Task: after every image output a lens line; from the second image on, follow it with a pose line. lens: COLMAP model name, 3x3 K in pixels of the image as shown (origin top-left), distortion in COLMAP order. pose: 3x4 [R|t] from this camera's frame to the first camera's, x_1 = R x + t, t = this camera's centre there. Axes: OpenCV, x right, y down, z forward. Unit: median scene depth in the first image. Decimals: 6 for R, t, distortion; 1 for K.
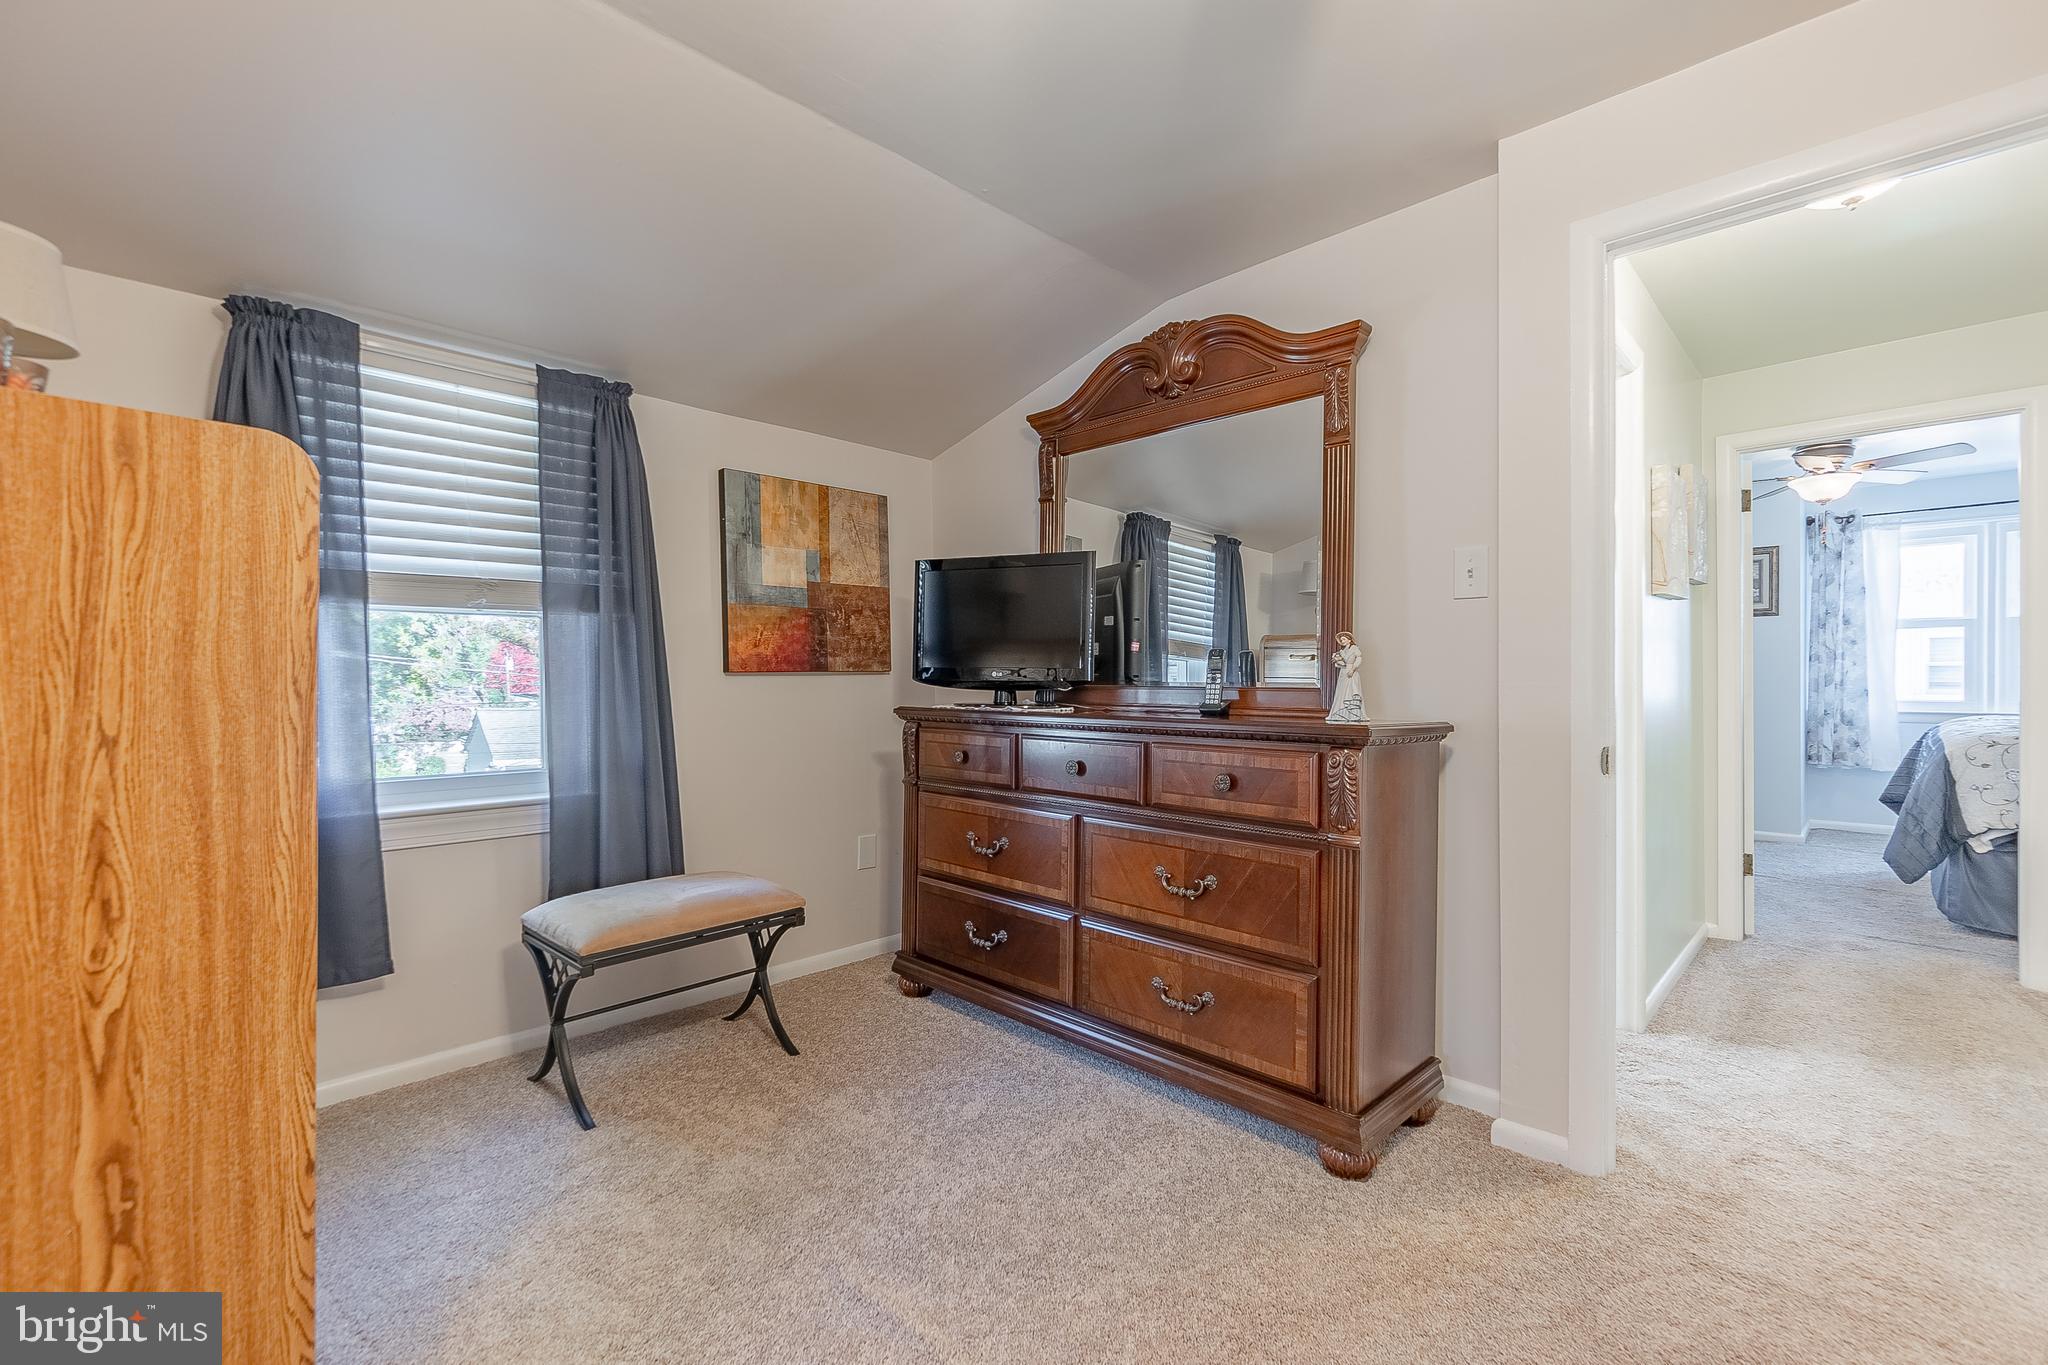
lens RADIAL K [[884.6, 0, 1024.4], [0, 884.6, 686.5], [0, 0, 1]] dist [-0.002650, -0.000332]
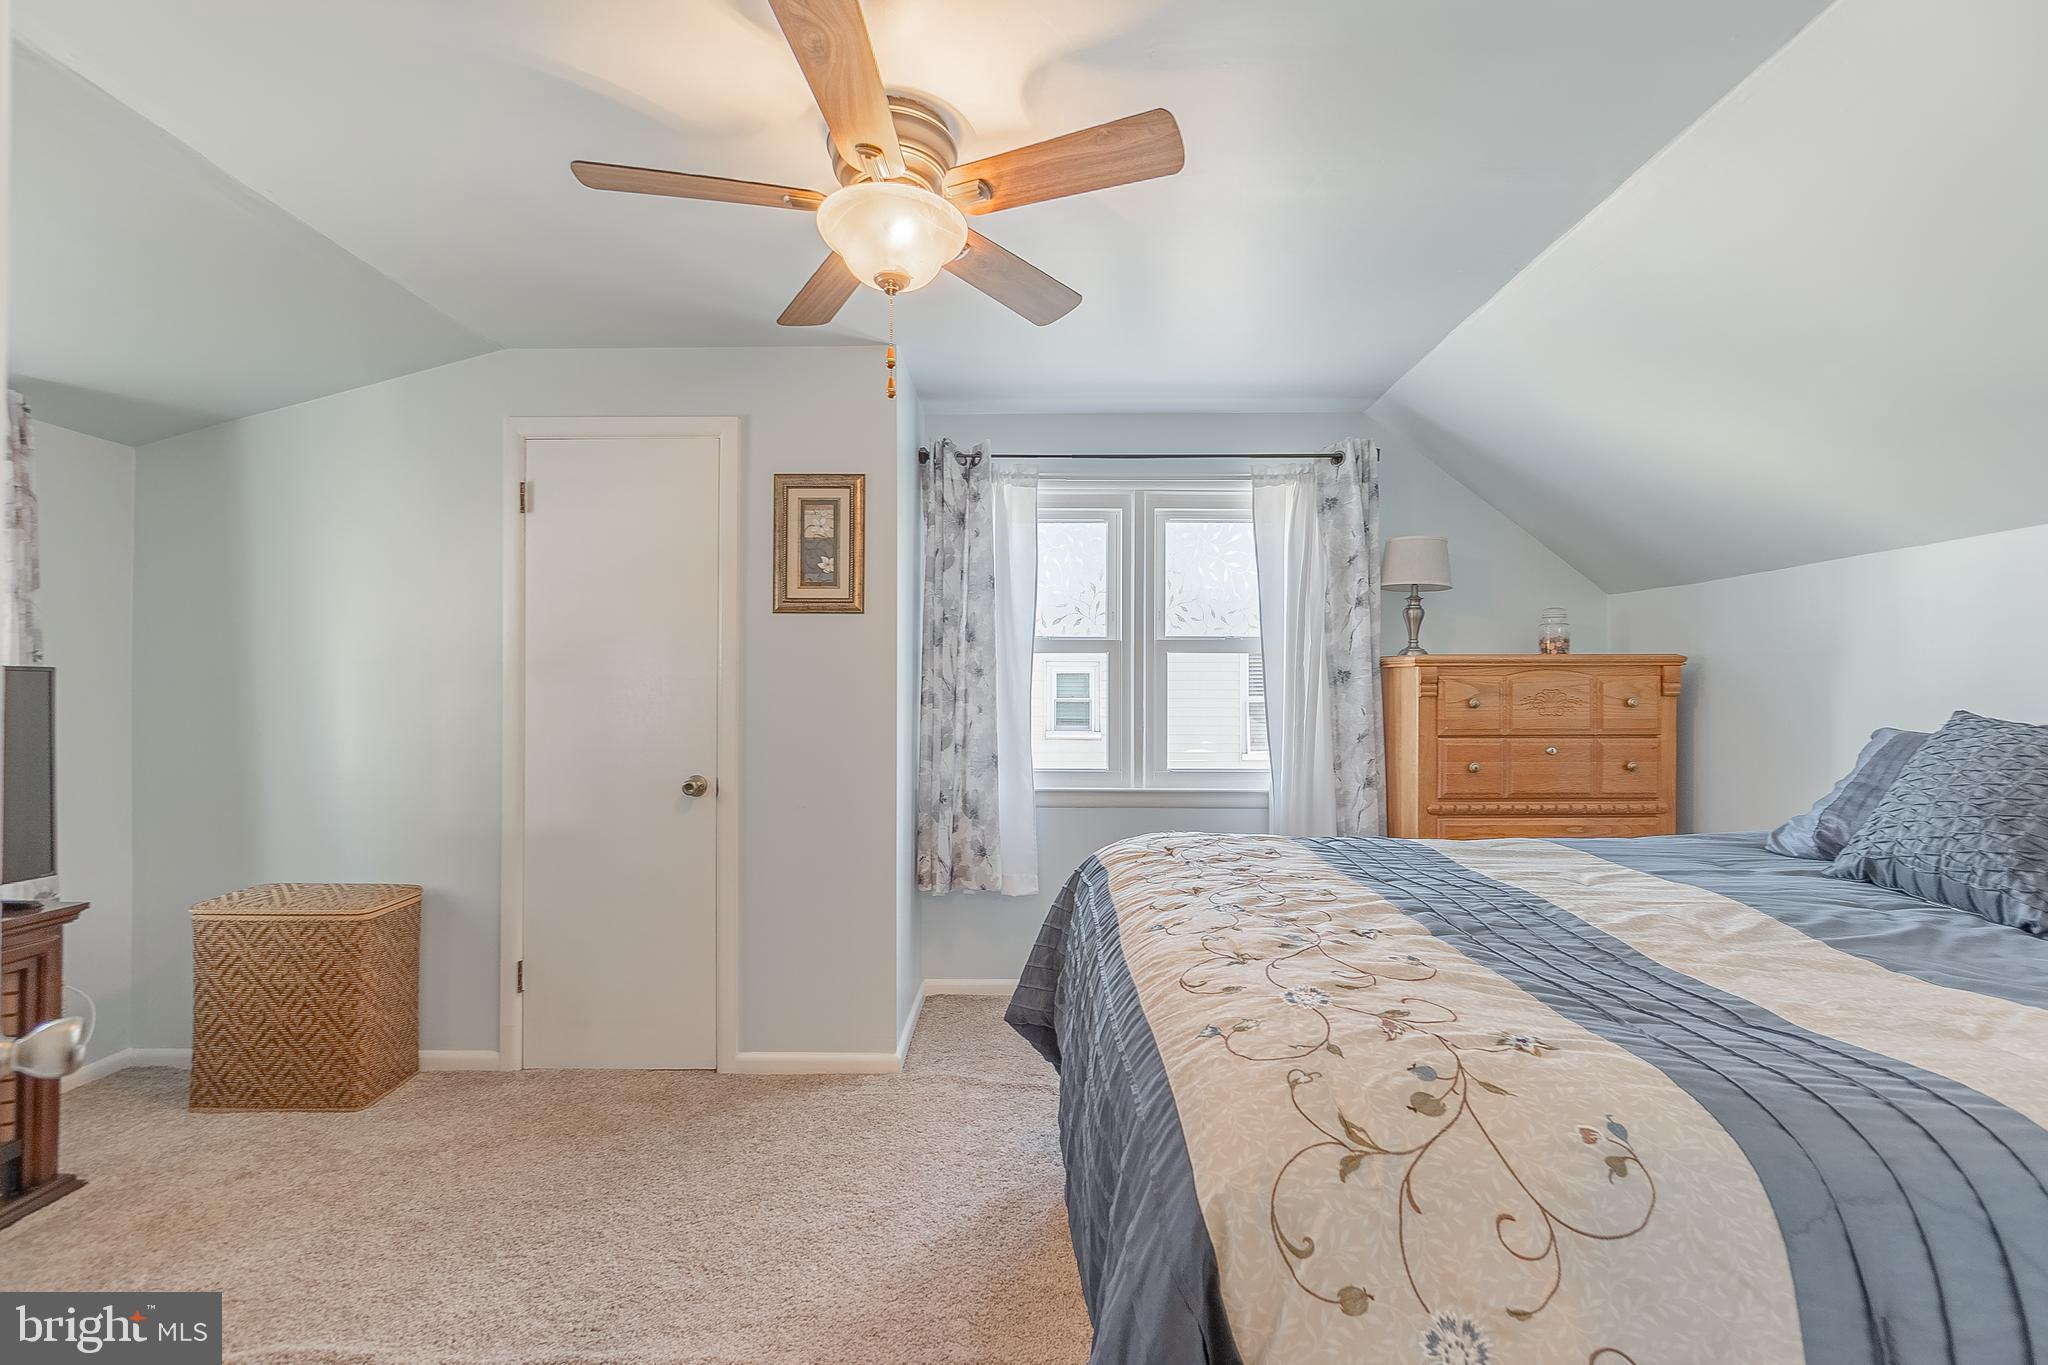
lens RADIAL K [[896.3, 0, 1014.1], [0, 896.3, 686.1], [0, 0, 1]] dist [-0.001017, -0.000150]
pose [[0.719961, 0.013121, 0.693890, 0.549679], [-0.001668, 0.999851, -0.017177, -0.030979], [-0.694012, 0.011209, 0.719876, 0.562491]]
